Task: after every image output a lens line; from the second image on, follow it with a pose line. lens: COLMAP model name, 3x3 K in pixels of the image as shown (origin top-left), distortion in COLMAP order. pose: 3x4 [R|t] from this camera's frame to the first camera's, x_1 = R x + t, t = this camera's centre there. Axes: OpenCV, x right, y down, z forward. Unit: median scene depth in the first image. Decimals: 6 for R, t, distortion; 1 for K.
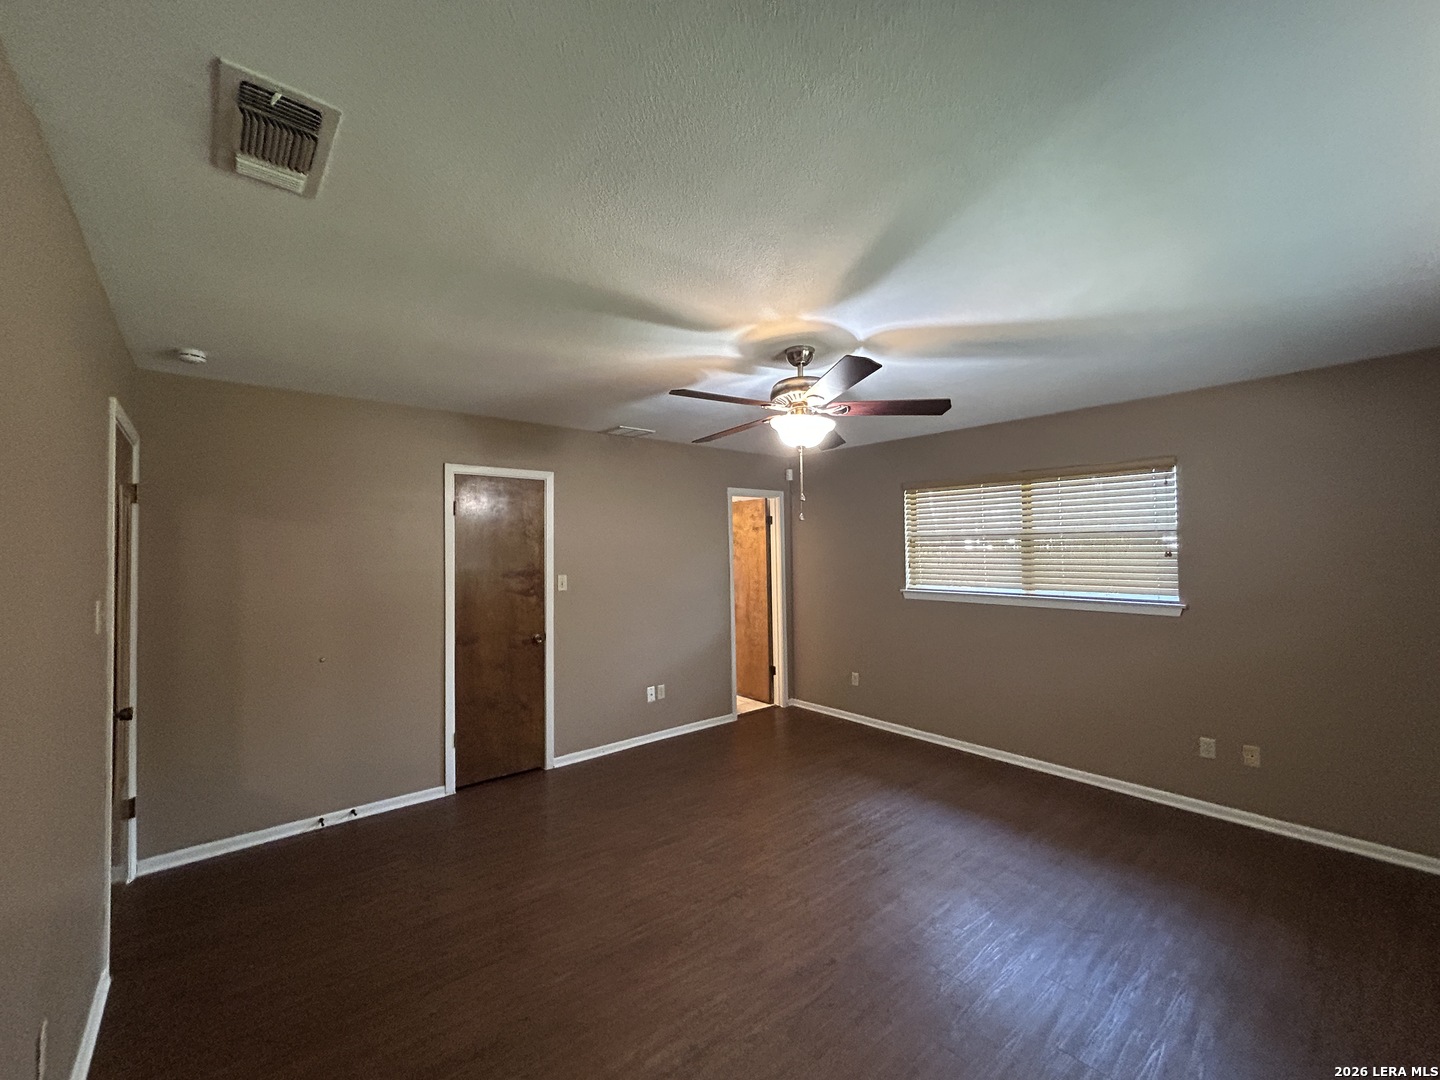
lens RADIAL K [[586.7, 0, 719.6], [0, 586.7, 538.1], [0, 0, 1]] dist [-0.000582, 0.000683]
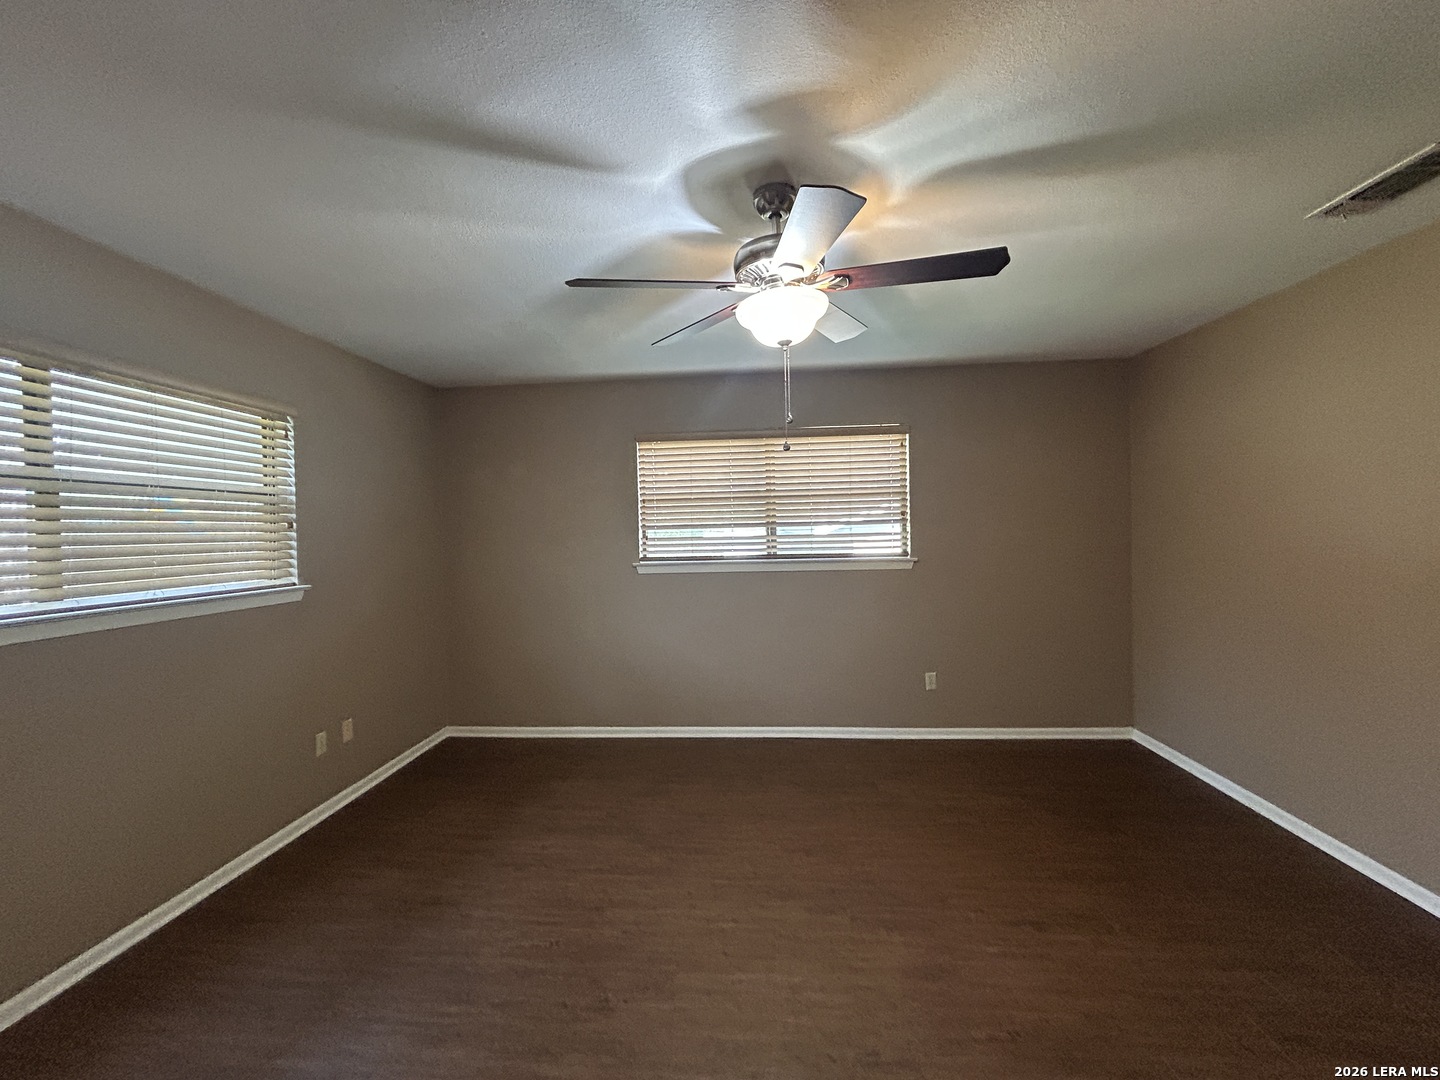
lens RADIAL K [[586.7, 0, 719.6], [0, 586.7, 538.1], [0, 0, 1]] dist [-0.000582, 0.000683]
pose [[-0.703665, 0.012582, 0.710420, -0.273397], [0.010033, 0.999919, -0.007771, 0.071796], [-0.710461, 0.001660, -0.703735, 1.440252]]
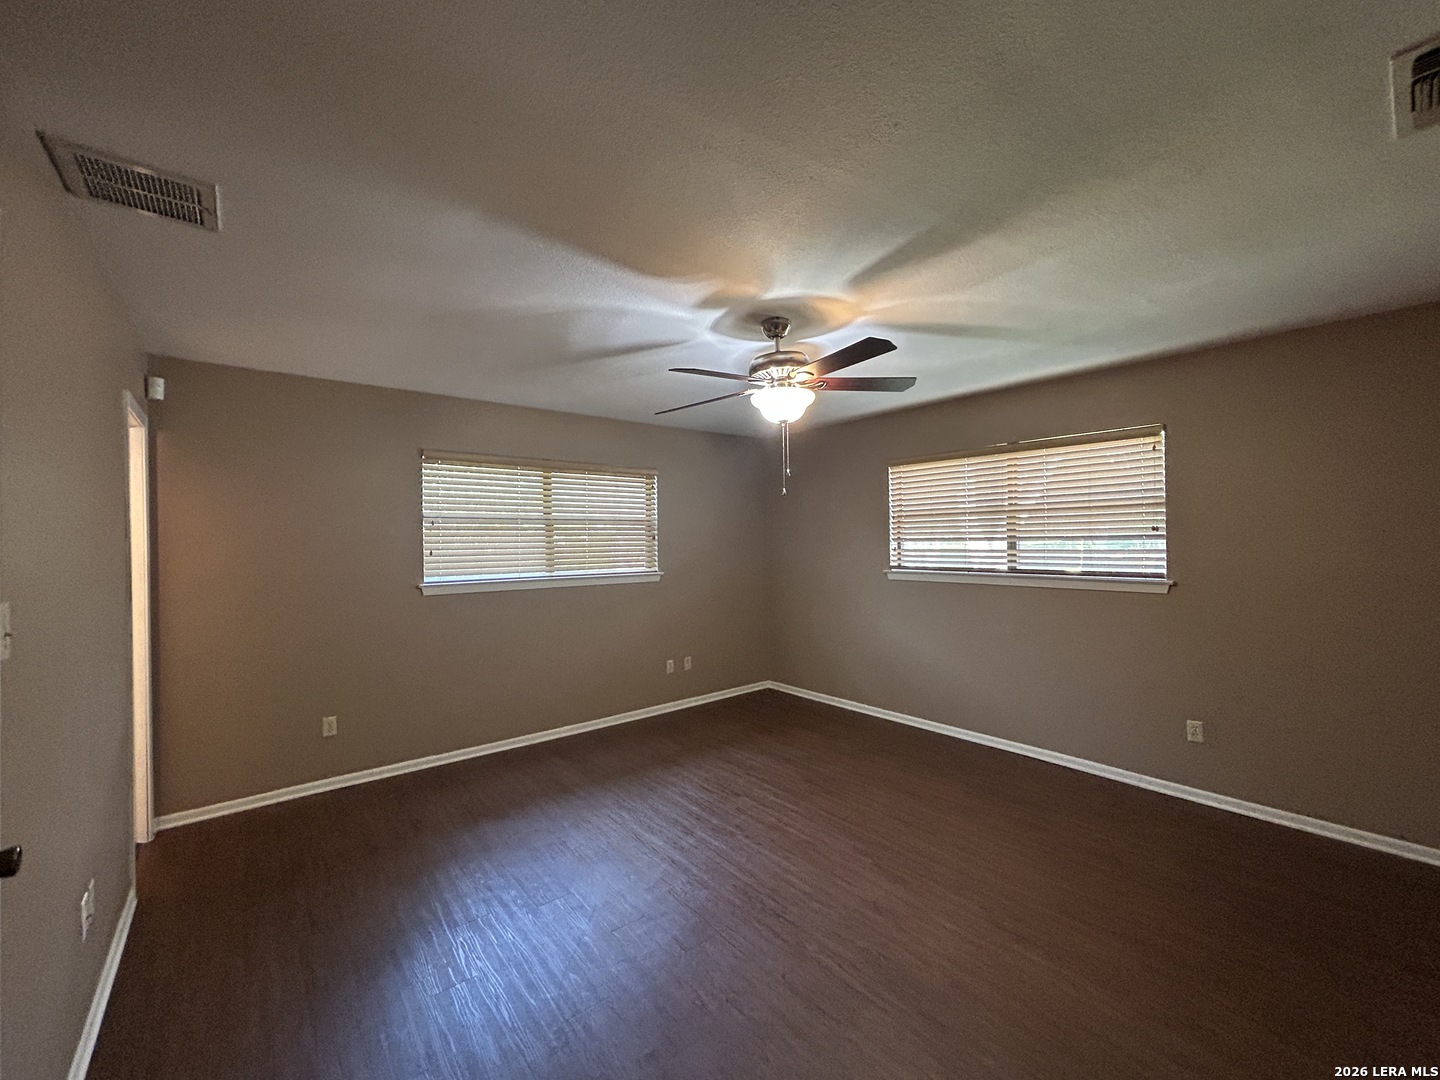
lens RADIAL K [[586.7, 0, 719.6], [0, 586.7, 538.1], [0, 0, 1]] dist [-0.000582, 0.000683]
pose [[0.024681, 0.010294, 0.999642, -0.803943], [-0.012648, 0.999870, -0.009985, 0.050624], [-0.999615, -0.012397, 0.024808, 1.011685]]
